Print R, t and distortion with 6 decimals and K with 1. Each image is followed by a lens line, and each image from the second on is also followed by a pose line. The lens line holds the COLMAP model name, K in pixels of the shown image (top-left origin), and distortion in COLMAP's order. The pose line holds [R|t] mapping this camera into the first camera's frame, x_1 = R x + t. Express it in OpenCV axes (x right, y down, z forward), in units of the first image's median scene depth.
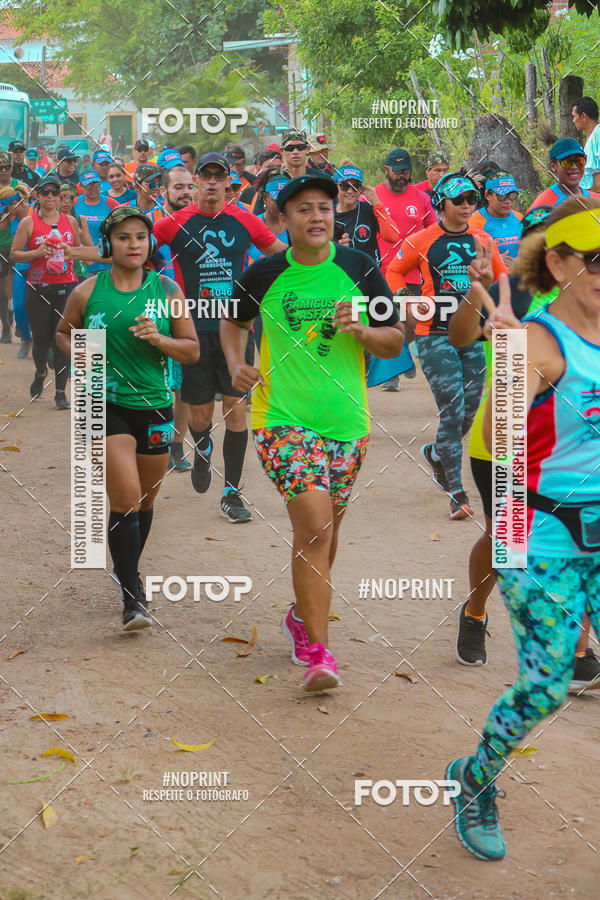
lens RADIAL K [[2758.0, 0, 247.6], [0, 2758.0, 451.0], [0, 0, 1]] dist [-0.386859, -0.087562]
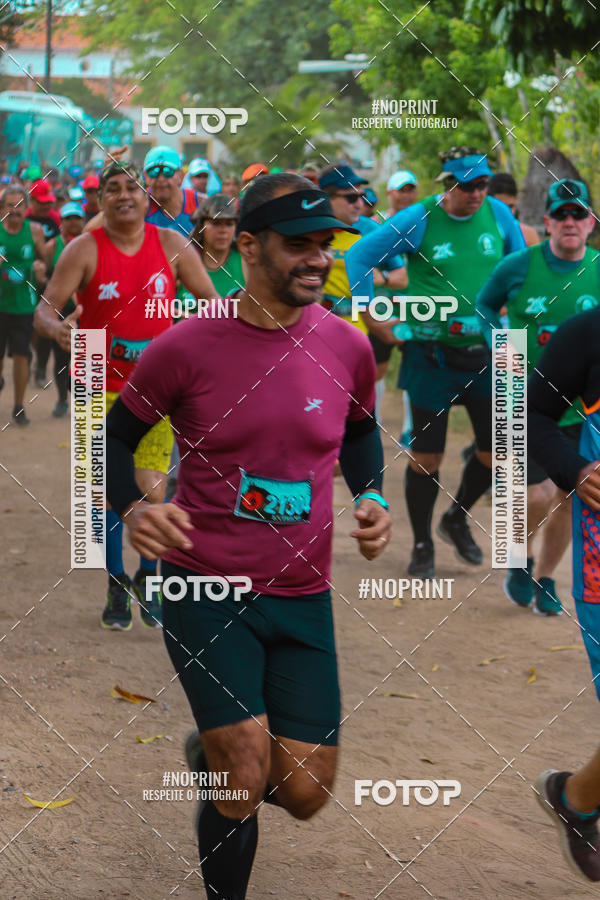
lens RADIAL K [[3110.0, 0, 298.5], [0, 3110.0, 448.6], [0, 0, 1]] dist [-0.218745, -0.997798]
pose [[0.998182, 0.048511, -0.035755, 0.082700], [-0.049529, 0.998375, -0.028173, 0.013396], [0.034331, 0.029892, 0.998963, -0.023578]]
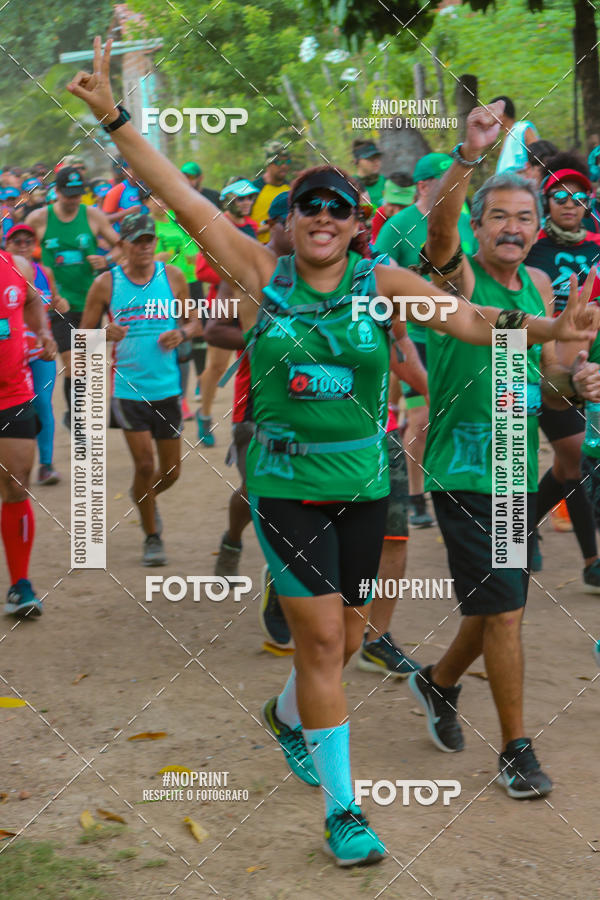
lens RADIAL K [[2867.5, 0, 298.9], [0, 2867.5, 561.6], [0, 0, 1]] dist [-0.411078, 0.070267]
pose [[0.991882, -0.055653, 0.114334, -0.124785], [0.051751, 0.997981, 0.036821, -0.002612], [-0.116152, -0.030605, 0.992760, -0.043253]]
